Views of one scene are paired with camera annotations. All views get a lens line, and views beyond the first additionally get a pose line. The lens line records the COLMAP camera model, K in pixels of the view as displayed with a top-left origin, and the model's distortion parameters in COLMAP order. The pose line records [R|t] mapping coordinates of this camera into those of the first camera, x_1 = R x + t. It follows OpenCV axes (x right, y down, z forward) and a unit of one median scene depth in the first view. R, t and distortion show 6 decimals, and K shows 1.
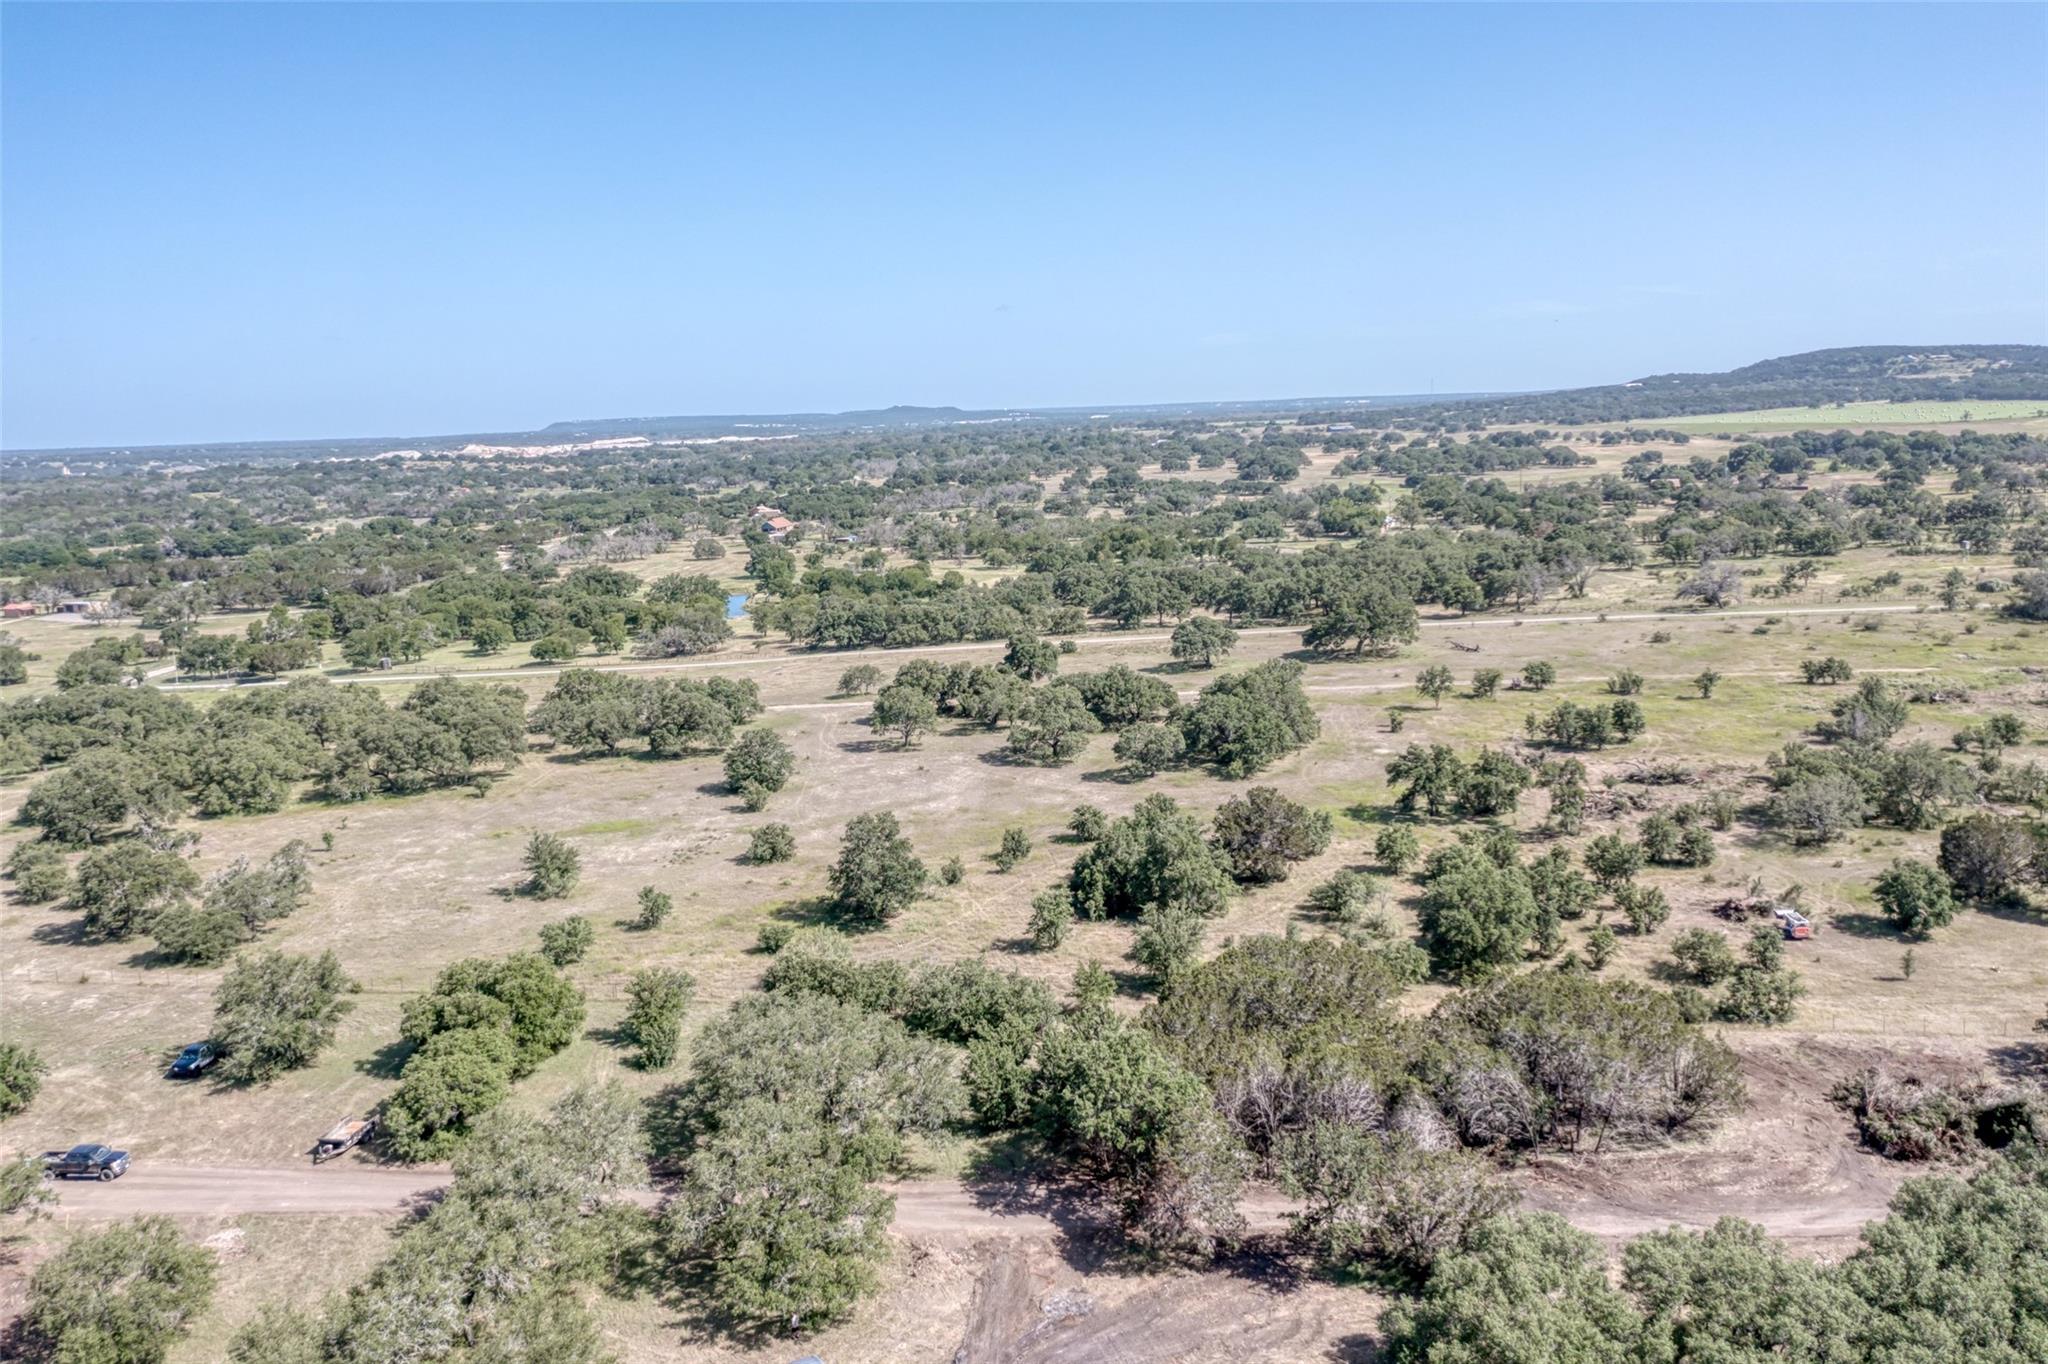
lens RADIAL K [[1621.4, 0, 1030.4], [0, 1621.4, 676.2], [0, 0, 1]] dist [-0.021469, 0.000684]
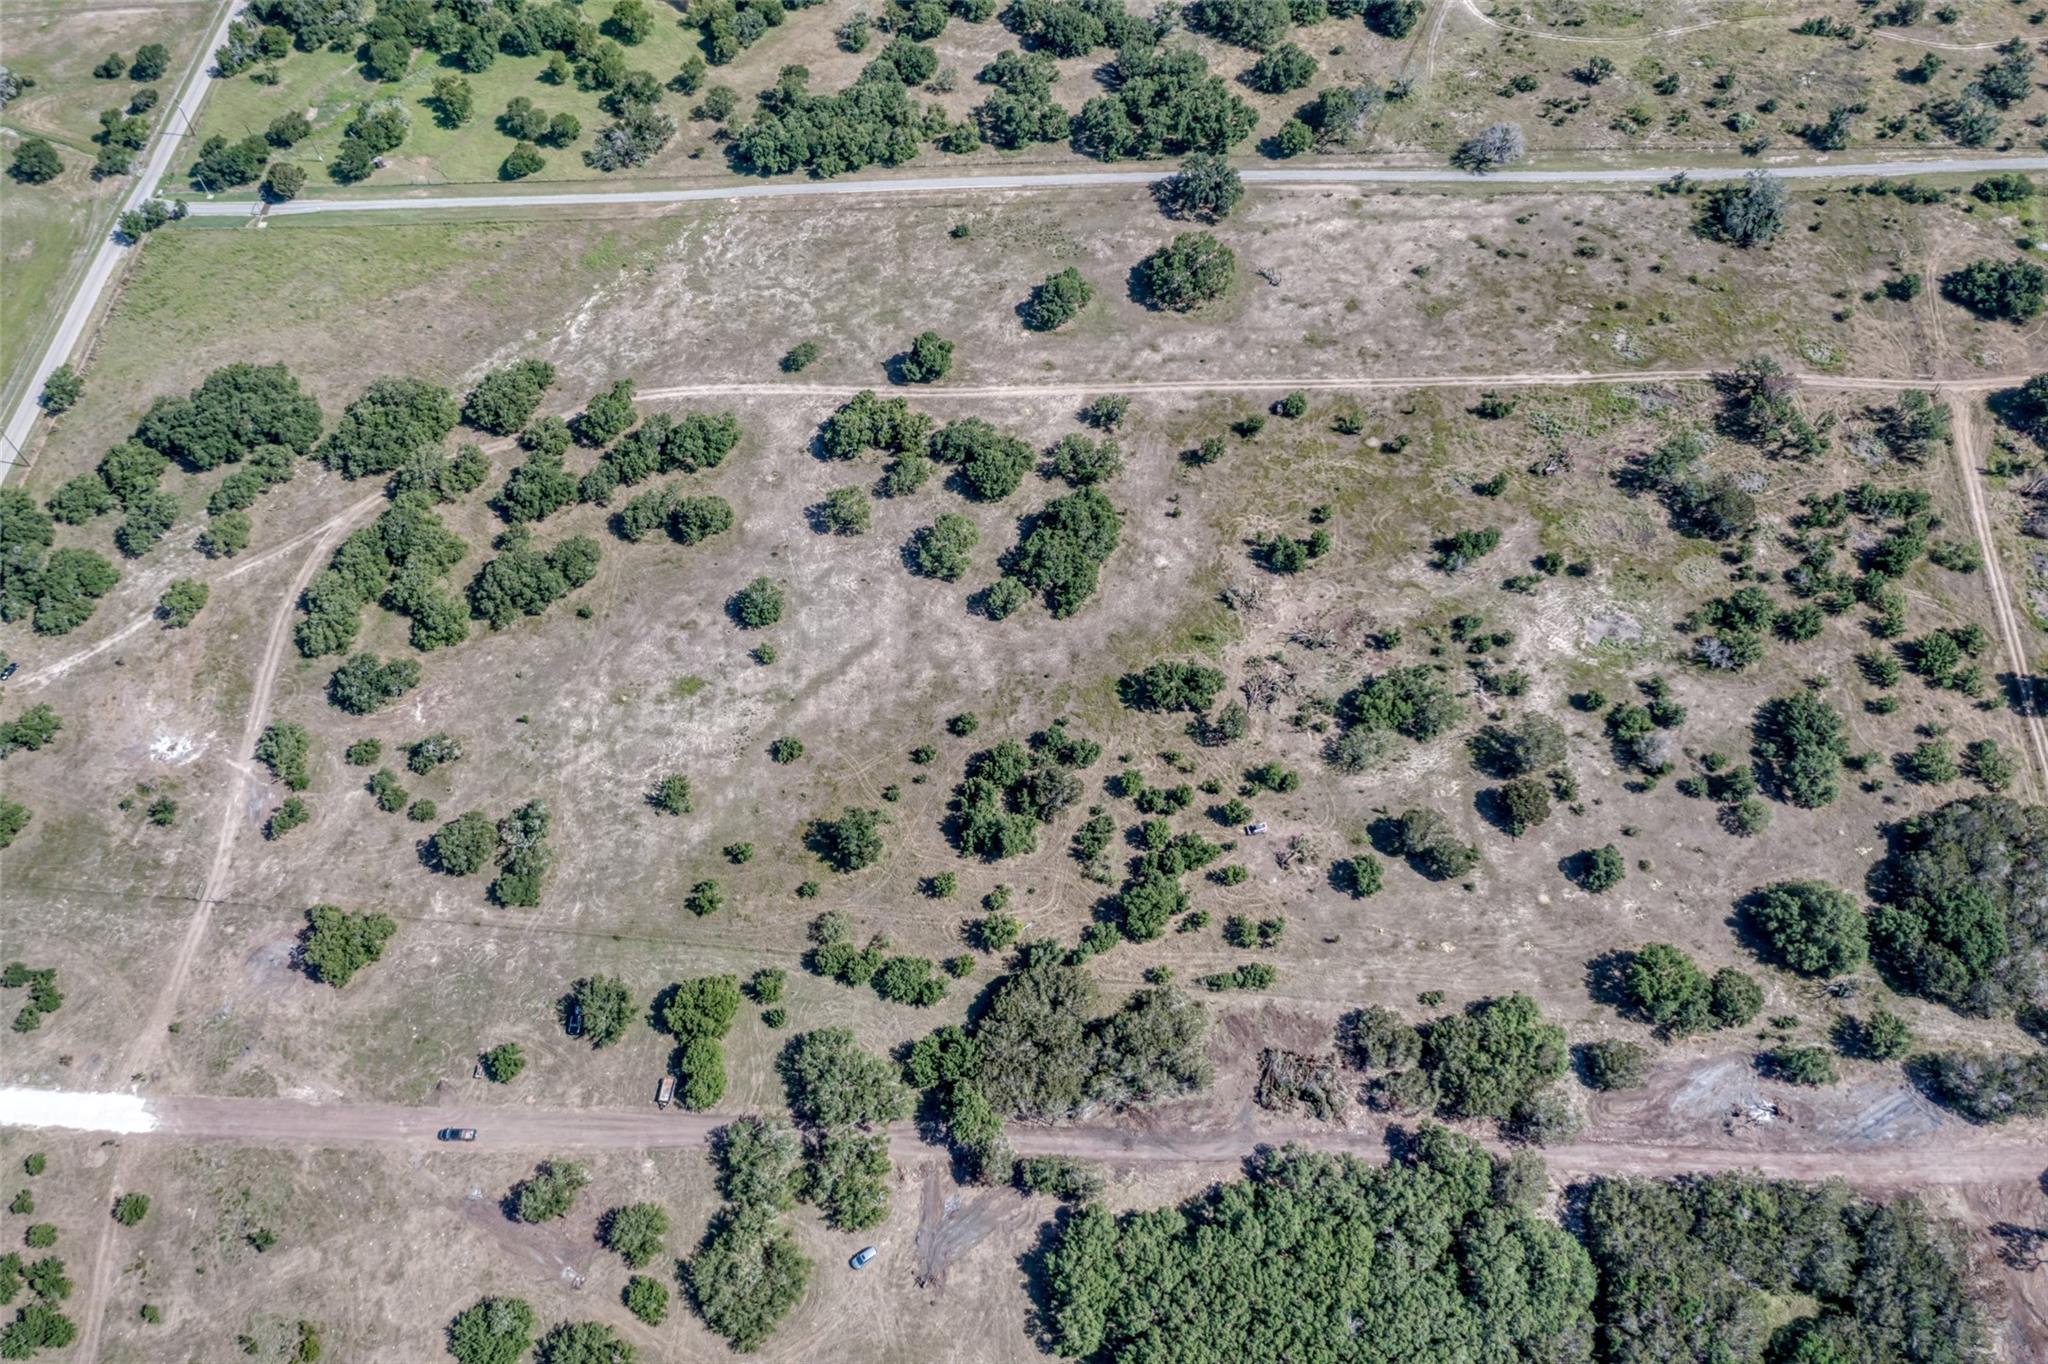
lens RADIAL K [[1621.4, 0, 1030.4], [0, 1621.4, 676.2], [0, 0, 1]] dist [-0.021469, 0.000684]
pose [[0.999164, -0.037339, 0.016643, 0.089724], [0.013622, 0.687941, 0.725639, -1.438738], [-0.038544, -0.724806, 0.687874, -0.207942]]
